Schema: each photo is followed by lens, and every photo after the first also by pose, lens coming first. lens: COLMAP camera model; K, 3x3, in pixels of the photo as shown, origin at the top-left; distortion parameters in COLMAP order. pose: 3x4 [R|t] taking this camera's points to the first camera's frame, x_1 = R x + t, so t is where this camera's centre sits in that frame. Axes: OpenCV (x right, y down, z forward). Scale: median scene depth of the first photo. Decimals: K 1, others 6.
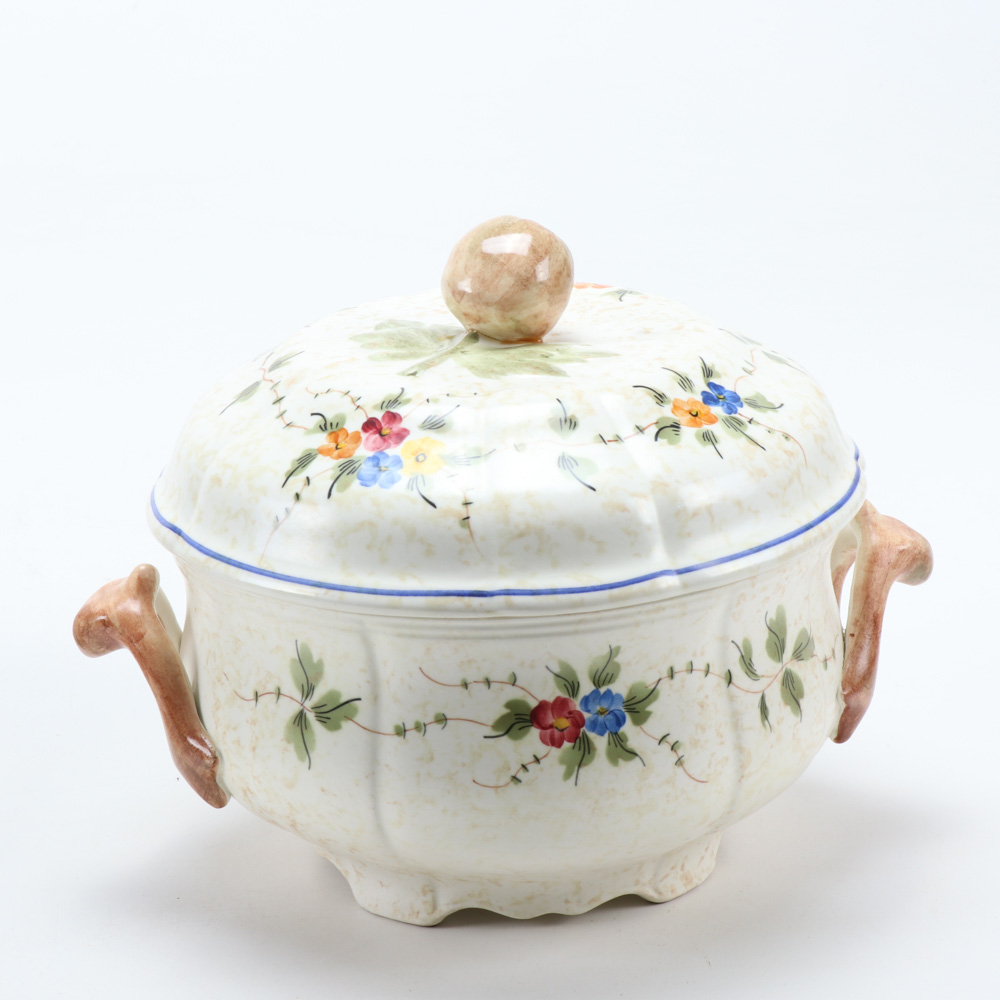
lens RADIAL K [[3816.0, 0, 500.0], [0, 3816.0, 500.0], [0, 0, 1]] dist [0.267997, 0.996822]
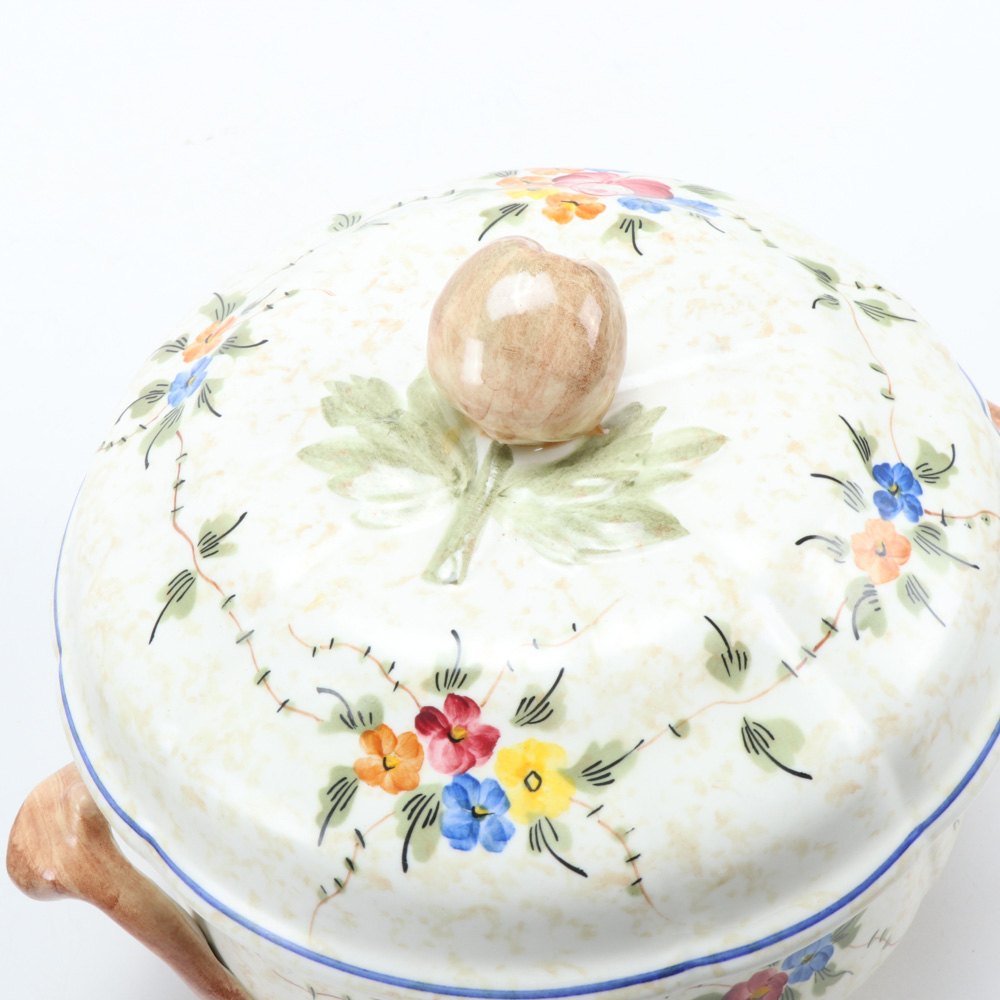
lens RADIAL K [[1844.6, 0, 500.0], [0, 1844.6, 500.0], [0, 0, 1]] dist [-0.051299, -0.160607]
pose [[0.953843, -0.258139, 0.153450, -0.060474], [0.142292, 0.838477, 0.526032, -0.210936], [-0.264454, -0.479917, 0.836507, 0.760821]]
